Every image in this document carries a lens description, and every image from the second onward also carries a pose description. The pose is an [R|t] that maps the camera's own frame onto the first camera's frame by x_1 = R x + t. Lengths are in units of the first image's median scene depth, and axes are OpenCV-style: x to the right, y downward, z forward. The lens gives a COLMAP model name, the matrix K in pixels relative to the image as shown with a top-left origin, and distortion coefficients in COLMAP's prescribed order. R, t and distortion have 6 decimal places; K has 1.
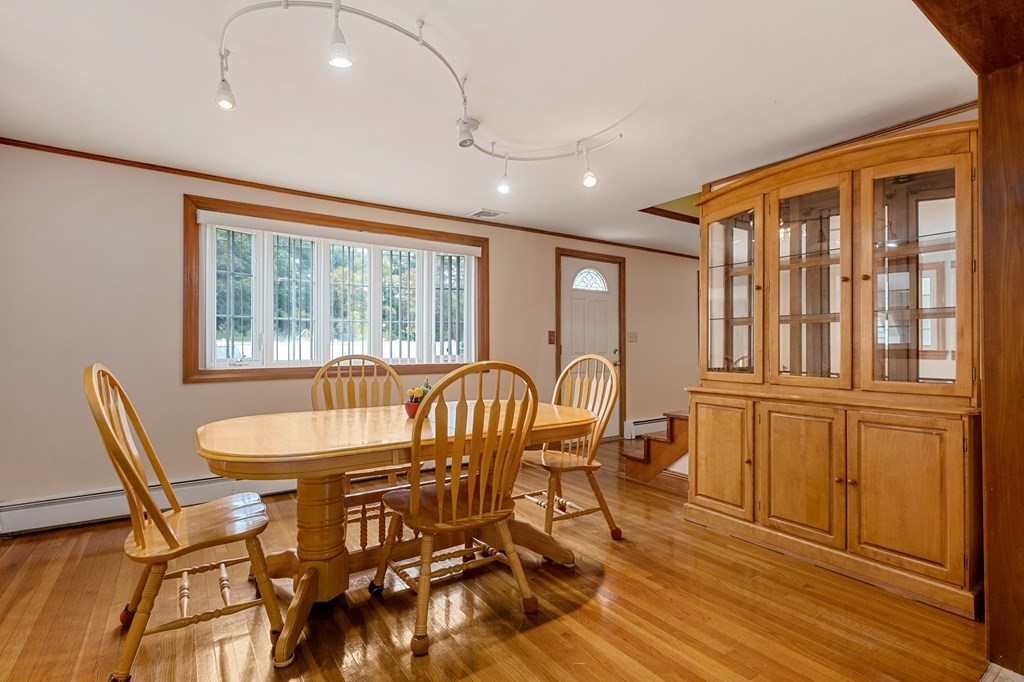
lens RADIAL K [[471.7, 0, 518.8], [0, 471.7, 340.1], [0, 0, 1]] dist [-0.008497, 0.003285]
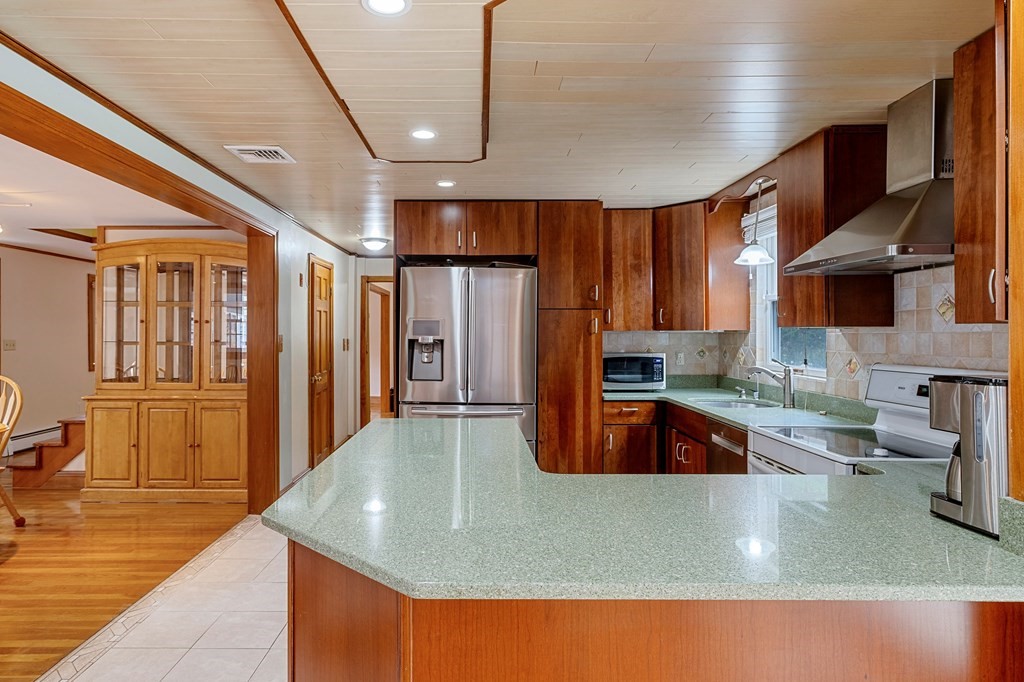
lens RADIAL K [[603.3, 0, 482.0], [0, 603.3, 329.9], [0, 0, 1]] dist [-0.024099, 0.012115]
pose [[0.574805, 0.003944, 0.818281, -0.371163], [-0.010368, 0.999943, 0.002463, -0.100710], [-0.818225, -0.009900, 0.574813, -0.857050]]
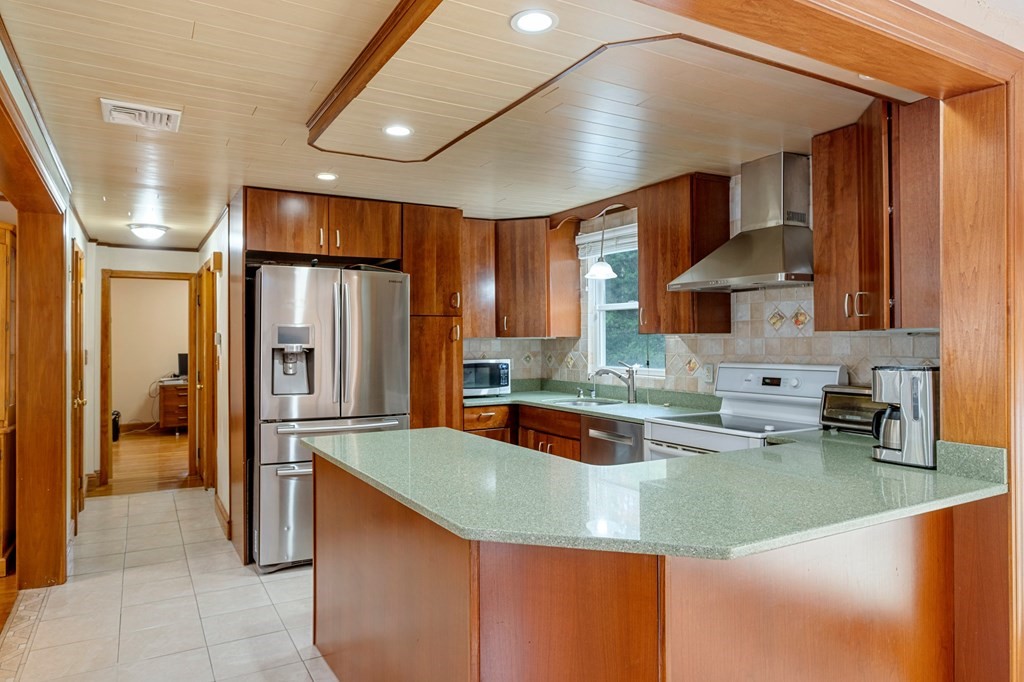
lens RADIAL K [[647.1, 0, 505.6], [0, 647.1, 331.6], [0, 0, 1]] dist [-0.019708, 0.011477]
pose [[0.093653, 0.011131, 0.995543, -0.589178], [-0.006661, 0.999922, -0.010553, -0.096990], [-0.995583, -0.005643, 0.093720, -0.484496]]
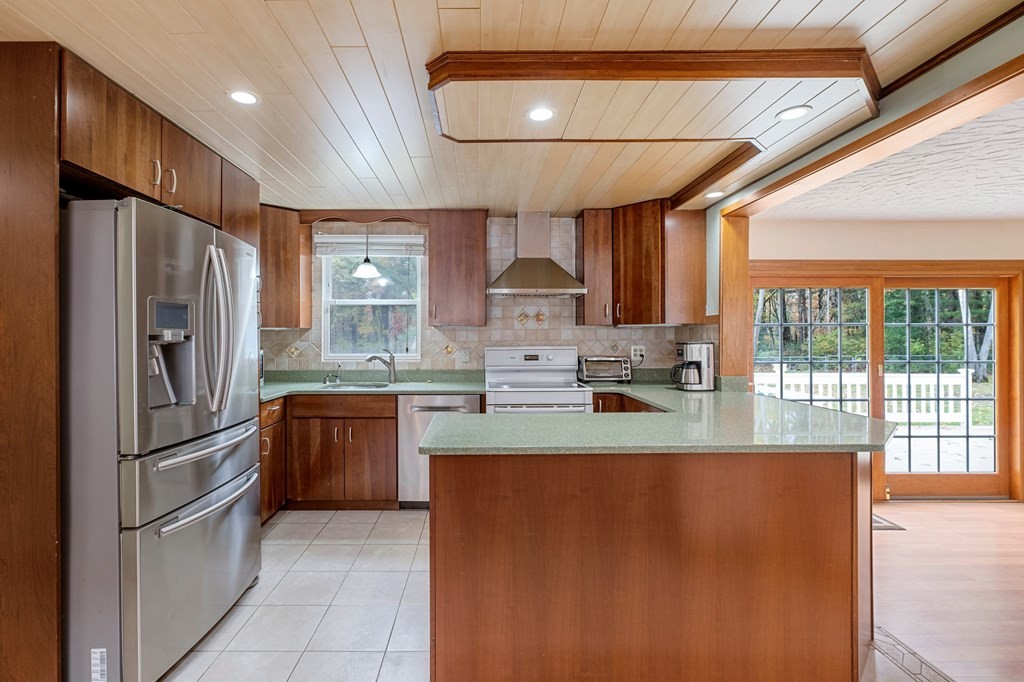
lens RADIAL K [[471.7, 0, 479.4], [0, 471.7, 335.2], [0, 0, 1]] dist [-0.008497, 0.003285]
pose [[-0.813143, 0.001483, 0.582062, 0.019075], [-0.004650, 0.999948, -0.009045, -0.069765], [-0.582046, -0.010062, -0.813094, 0.384867]]
